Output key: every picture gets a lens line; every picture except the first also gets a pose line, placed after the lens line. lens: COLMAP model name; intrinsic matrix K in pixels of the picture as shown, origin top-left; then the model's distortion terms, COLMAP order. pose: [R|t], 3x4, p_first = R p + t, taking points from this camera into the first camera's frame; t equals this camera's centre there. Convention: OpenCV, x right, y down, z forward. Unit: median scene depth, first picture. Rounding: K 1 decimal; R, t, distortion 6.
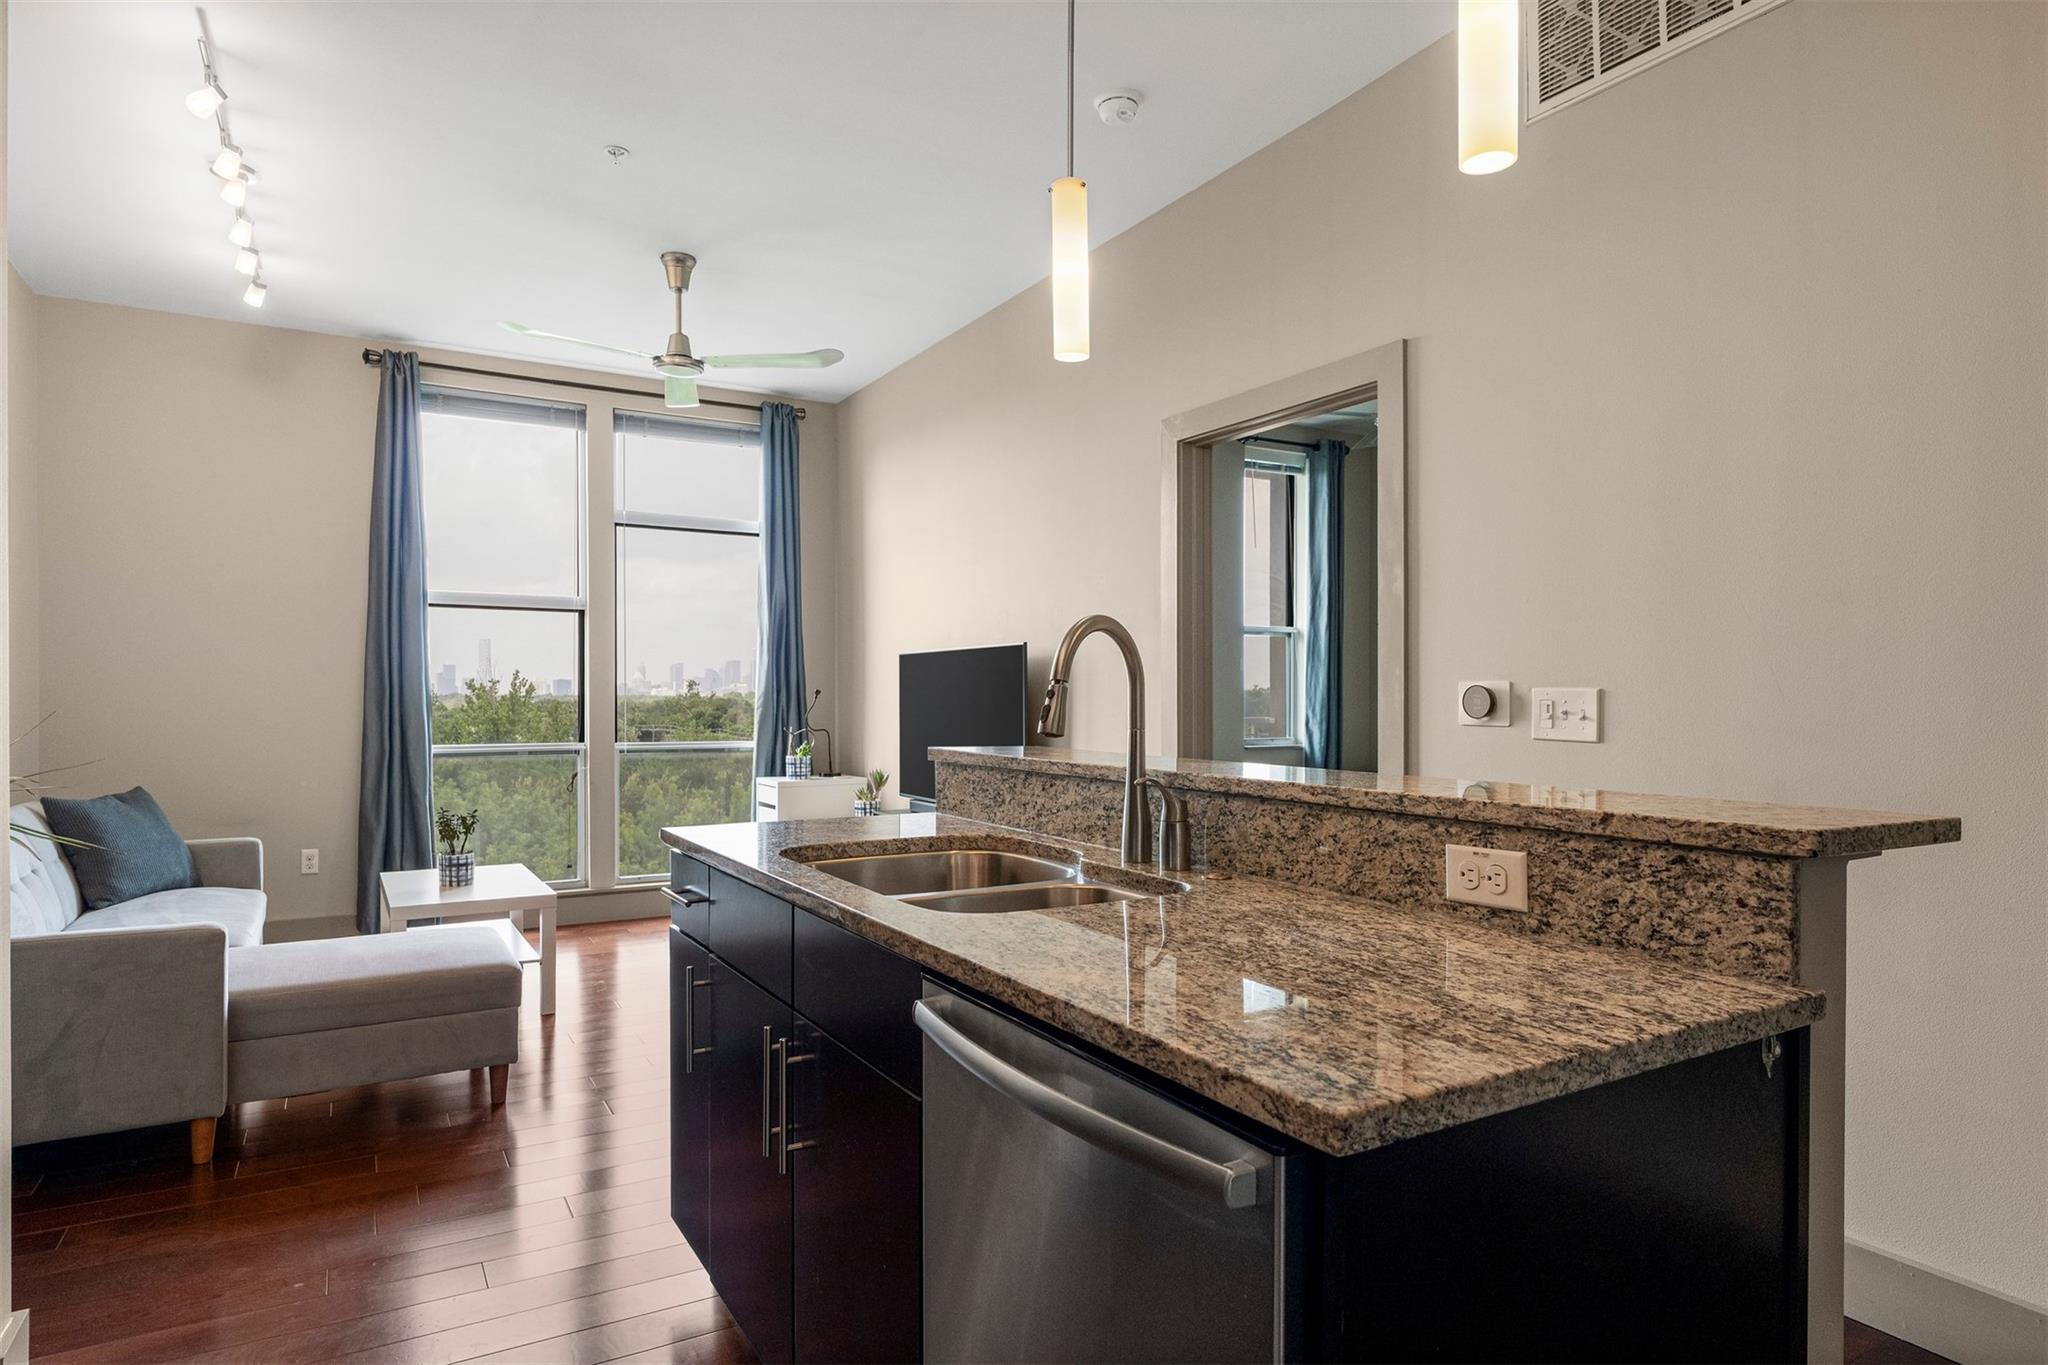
lens RADIAL K [[1161.9, 0, 1018.2], [0, 1161.9, 696.0], [0, 0, 1]] dist [-0.003697, -0.001553]
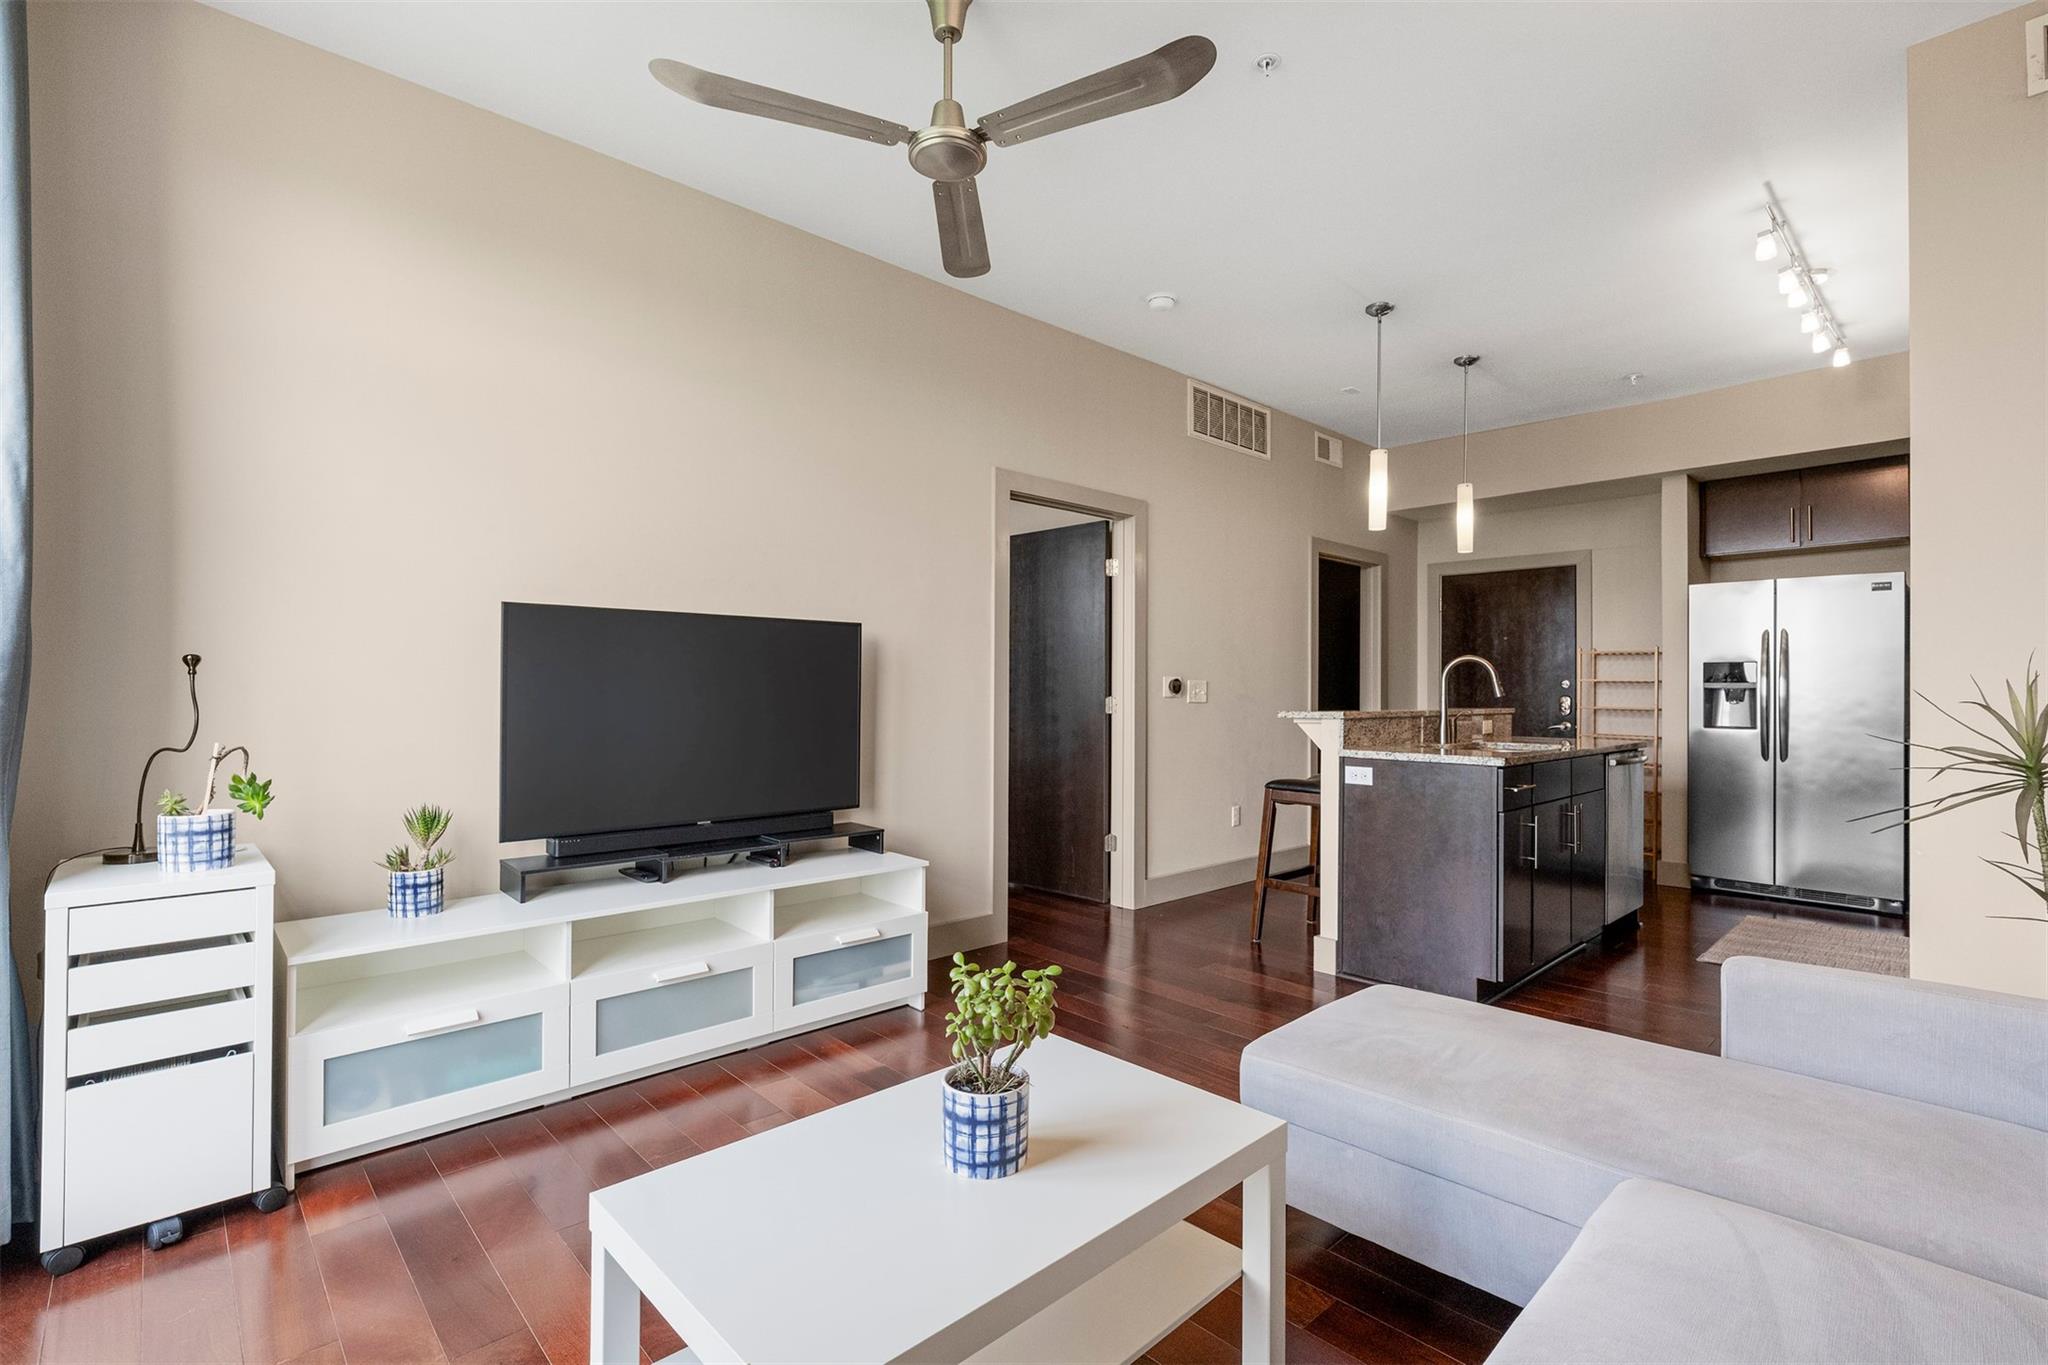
lens RADIAL K [[928.8, 0, 1021.0], [0, 928.8, 682.7], [0, 0, 1]] dist [-0.005013, 0.002856]
pose [[-0.224097, 0.006351, 0.974546, -0.793450], [-0.004184, 0.999963, -0.007479, 0.007912], [-0.974558, -0.005753, -0.224063, 1.073054]]
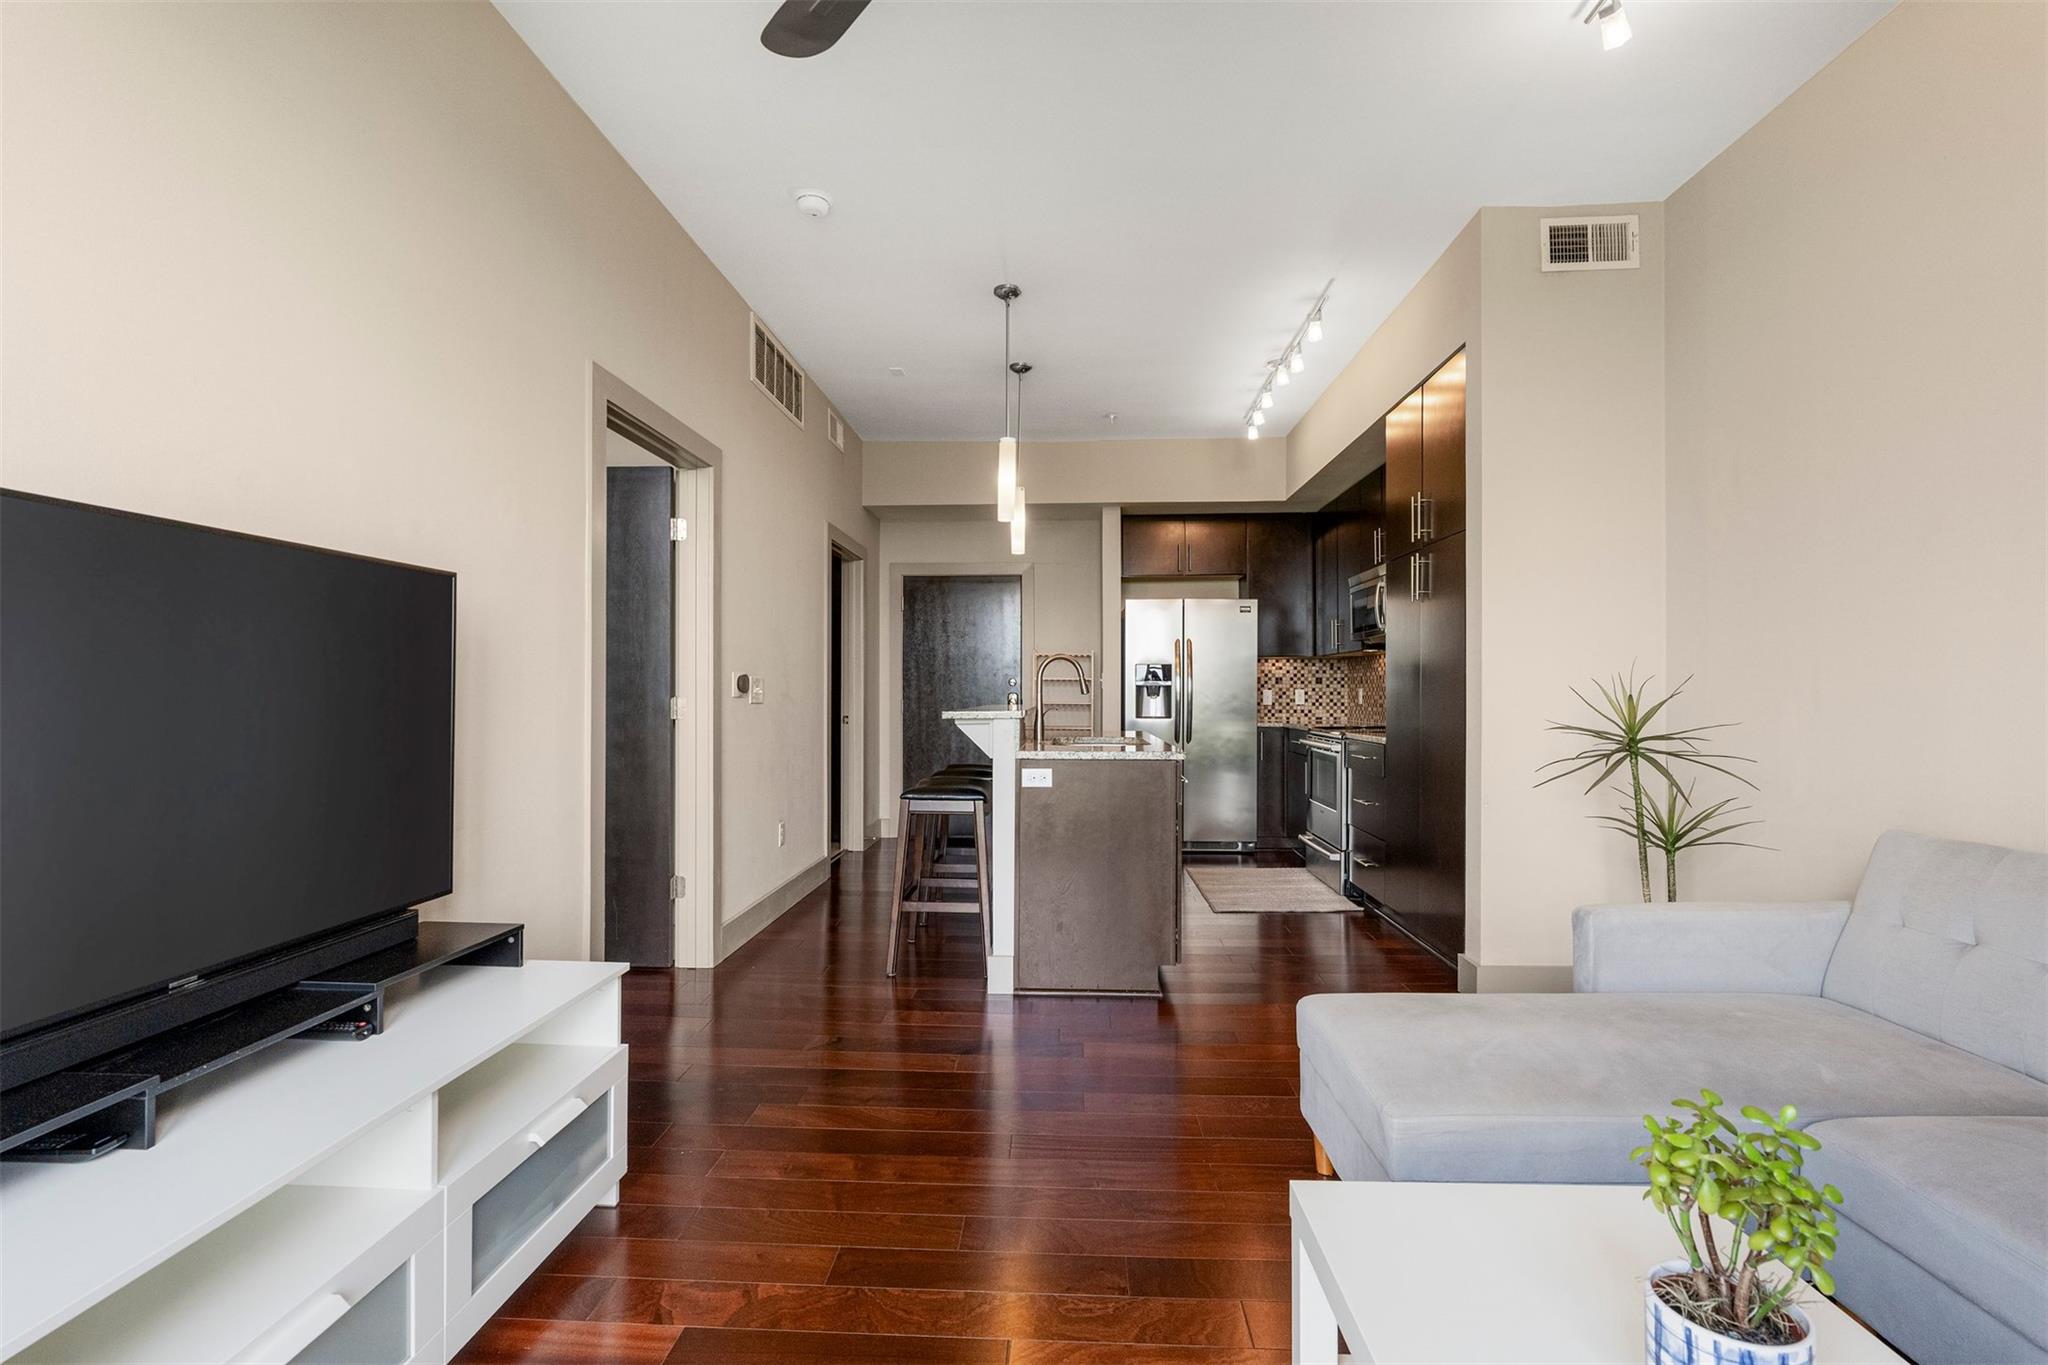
lens RADIAL K [[928.8, 0, 1023.0], [0, 928.8, 686.7], [0, 0, 1]] dist [-0.005013, 0.002856]
pose [[-0.837260, 0.002024, 0.546802, -0.473773], [0.000273, 0.999995, -0.003284, 0.008905], [-0.546805, -0.002600, -0.837256, 1.256154]]
